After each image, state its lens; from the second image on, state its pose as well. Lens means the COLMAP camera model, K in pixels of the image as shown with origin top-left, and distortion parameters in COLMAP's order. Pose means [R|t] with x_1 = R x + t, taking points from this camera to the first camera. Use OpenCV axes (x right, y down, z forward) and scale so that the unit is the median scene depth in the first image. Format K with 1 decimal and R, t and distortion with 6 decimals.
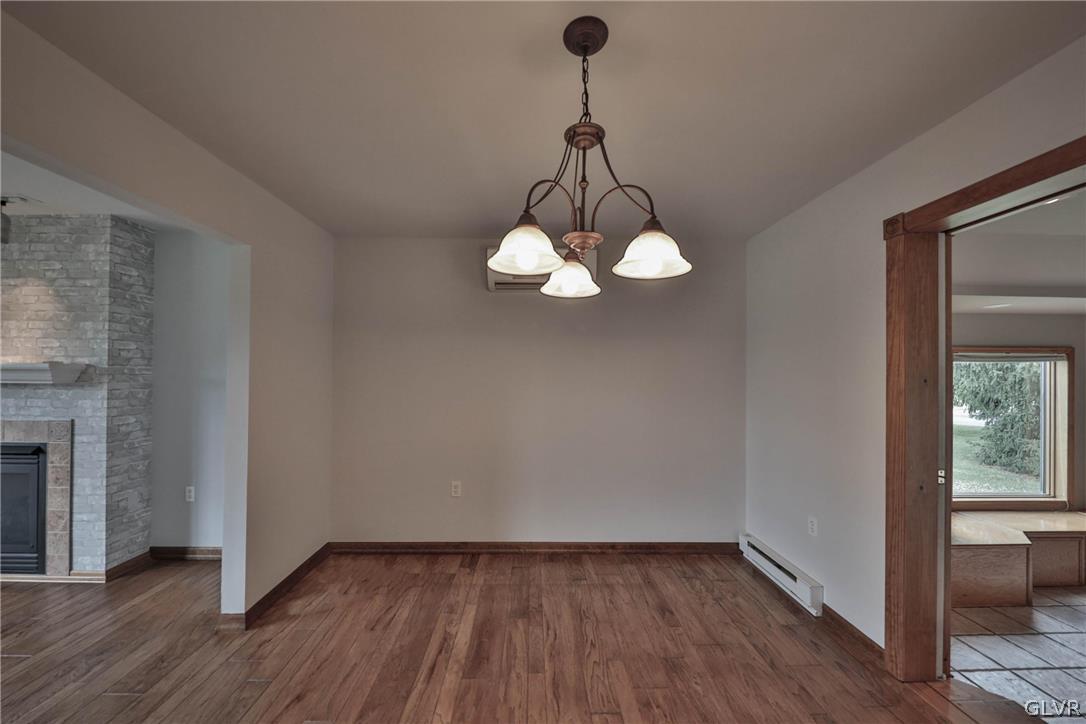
lens RADIAL K [[370.2, 0, 560.6], [0, 370.2, 382.6], [0, 0, 1]] dist [-0.000368, -0.002216]
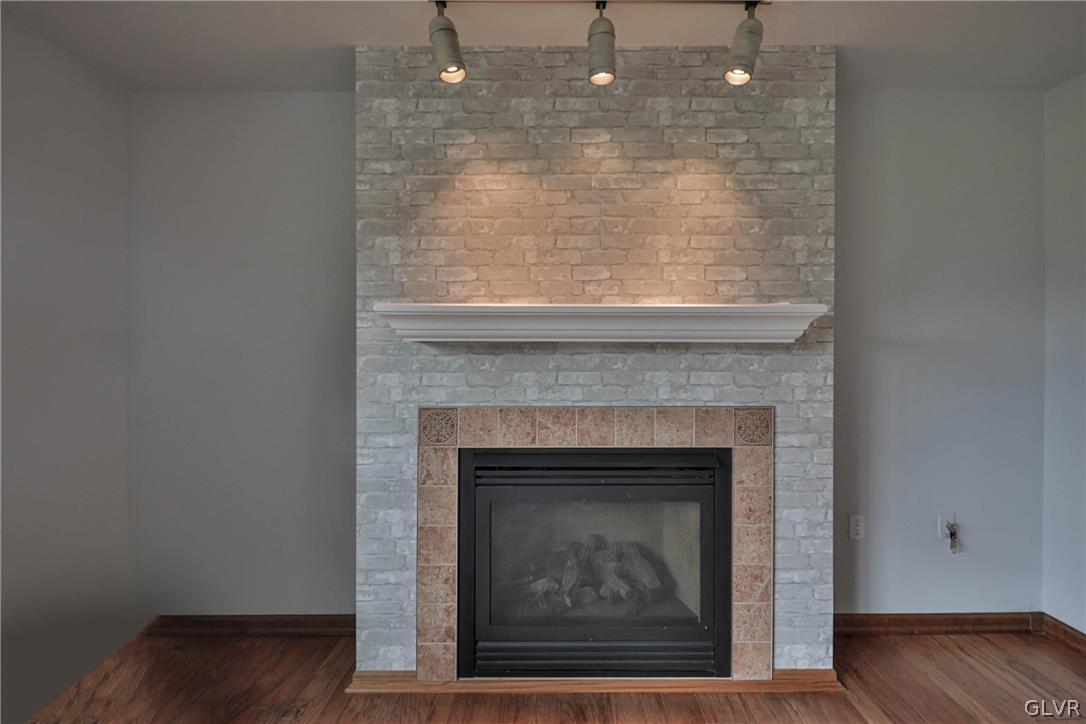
lens RADIAL K [[370.2, 0, 542.1], [0, 370.2, 367.6], [0, 0, 1]] dist [-0.000368, -0.002216]
pose [[0.999695, -0.007301, -0.023572, -1.671135], [0.007608, 0.999887, 0.012999, 0.028943], [0.023474, -0.013175, 0.999638, 0.415666]]
